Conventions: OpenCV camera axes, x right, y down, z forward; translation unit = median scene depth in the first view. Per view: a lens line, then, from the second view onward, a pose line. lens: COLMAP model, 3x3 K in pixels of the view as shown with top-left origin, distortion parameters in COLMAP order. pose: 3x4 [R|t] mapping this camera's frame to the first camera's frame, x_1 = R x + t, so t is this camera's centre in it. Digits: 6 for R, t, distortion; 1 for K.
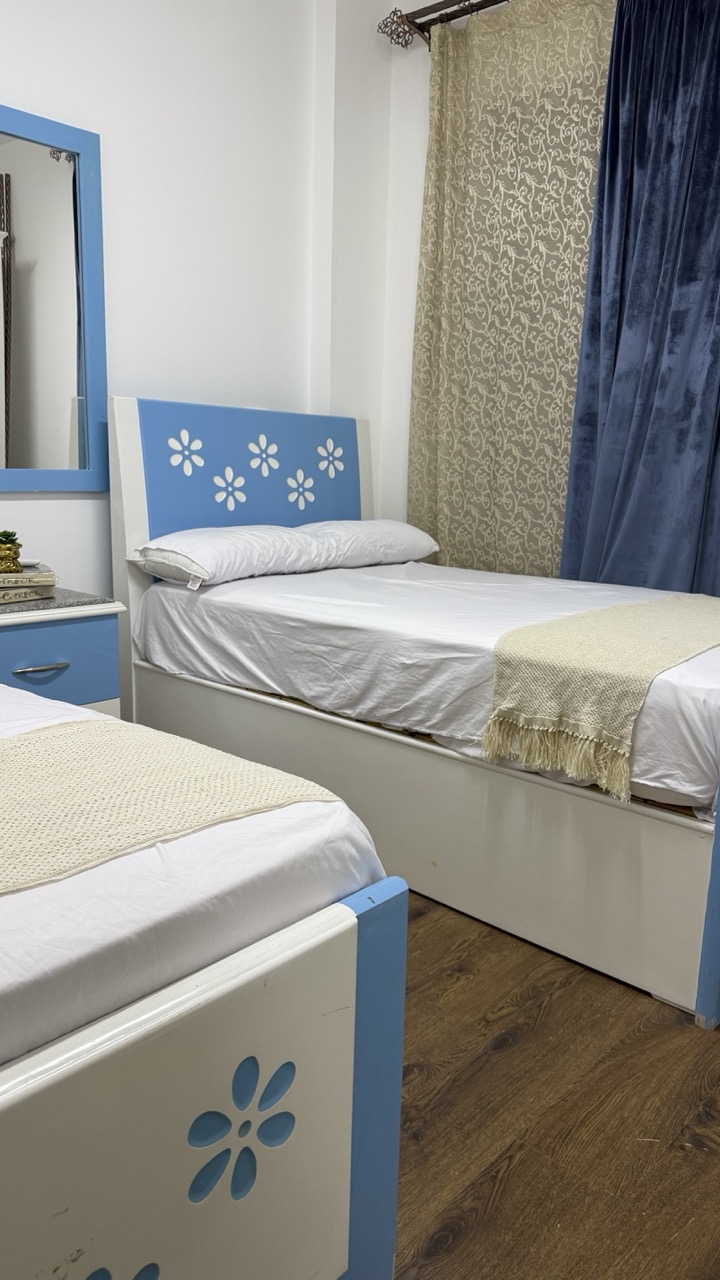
lens RADIAL K [[915.8, 0, 372.4], [0, 915.8, 639.5], [0, 0, 1]] dist [0.077241, -0.099429]
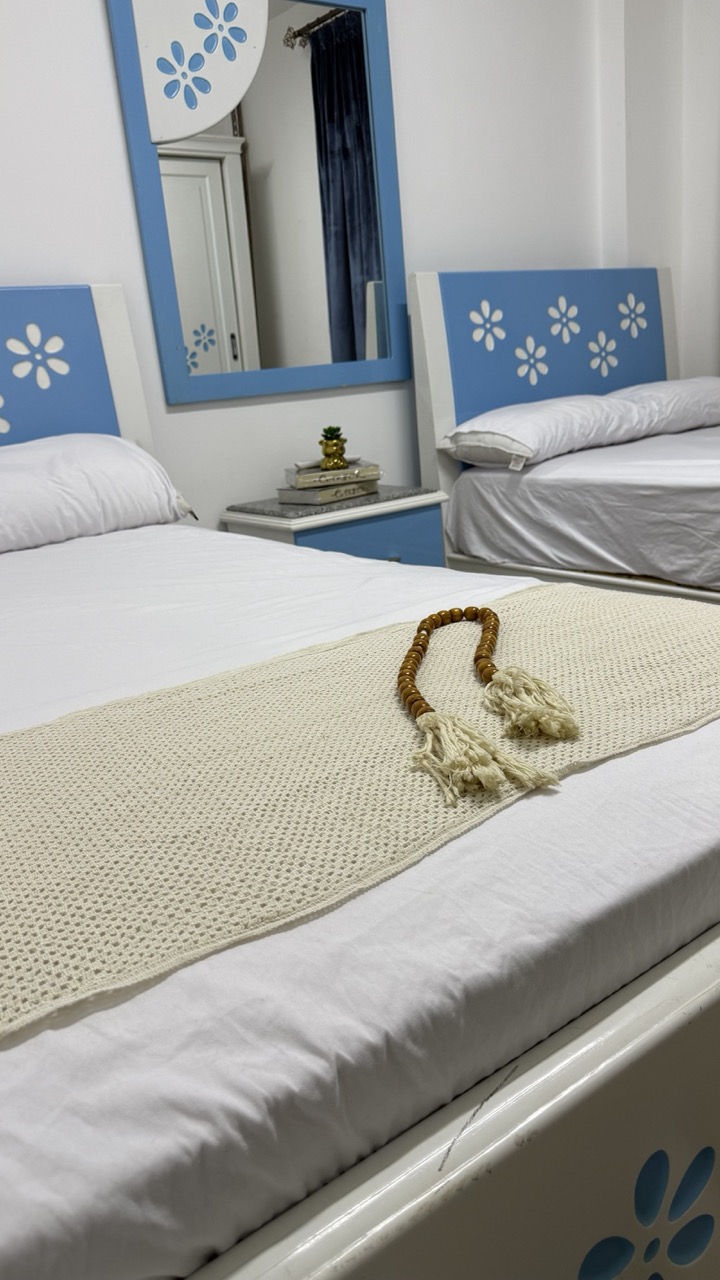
lens RADIAL K [[915.8, 0, 338.1], [0, 915.8, 649.9], [0, 0, 1]] dist [0.077241, -0.099429]
pose [[0.967471, -0.049813, -0.248030, -0.157049], [0.075597, 0.992551, 0.095539, 0.025725], [0.241424, -0.111182, 0.964030, 0.030682]]
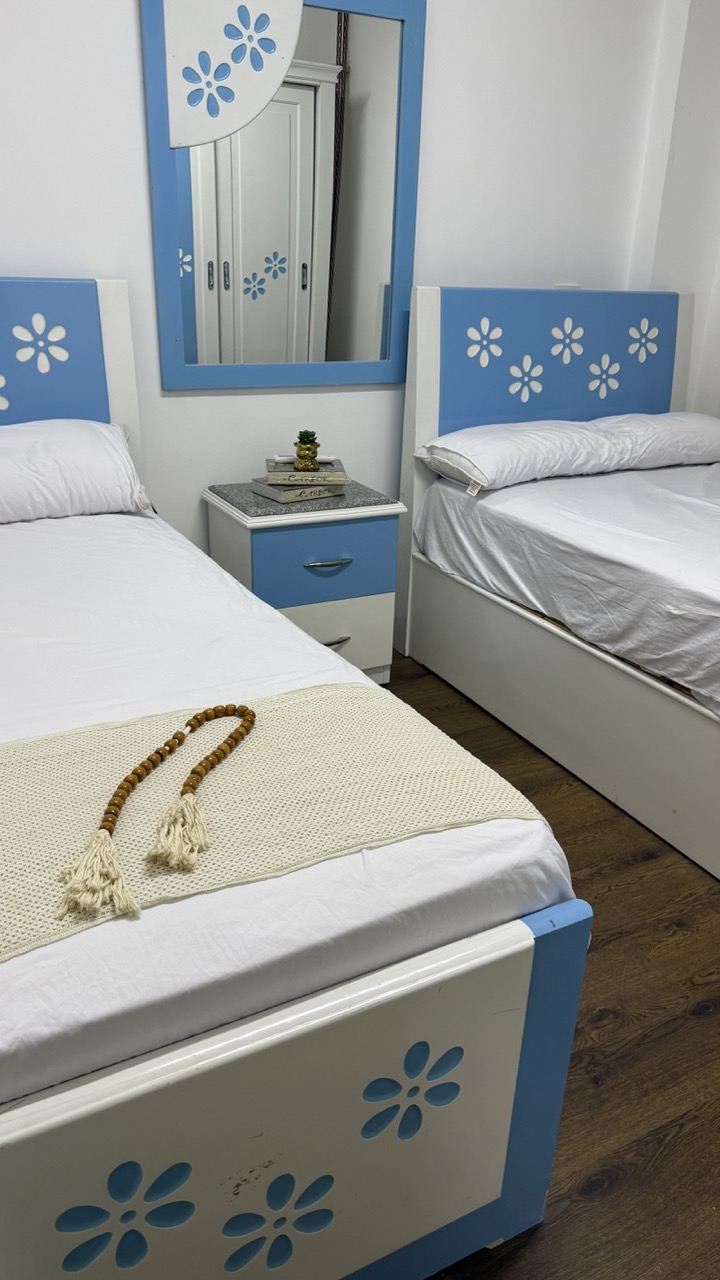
lens RADIAL K [[915.8, 0, 353.4], [0, 915.8, 647.8], [0, 0, 1]] dist [0.077241, -0.099429]
pose [[0.935048, 0.141239, -0.325171, 0.038077], [-0.070125, 0.972777, 0.220880, -0.111656], [0.347516, -0.183731, 0.919498, -0.010351]]
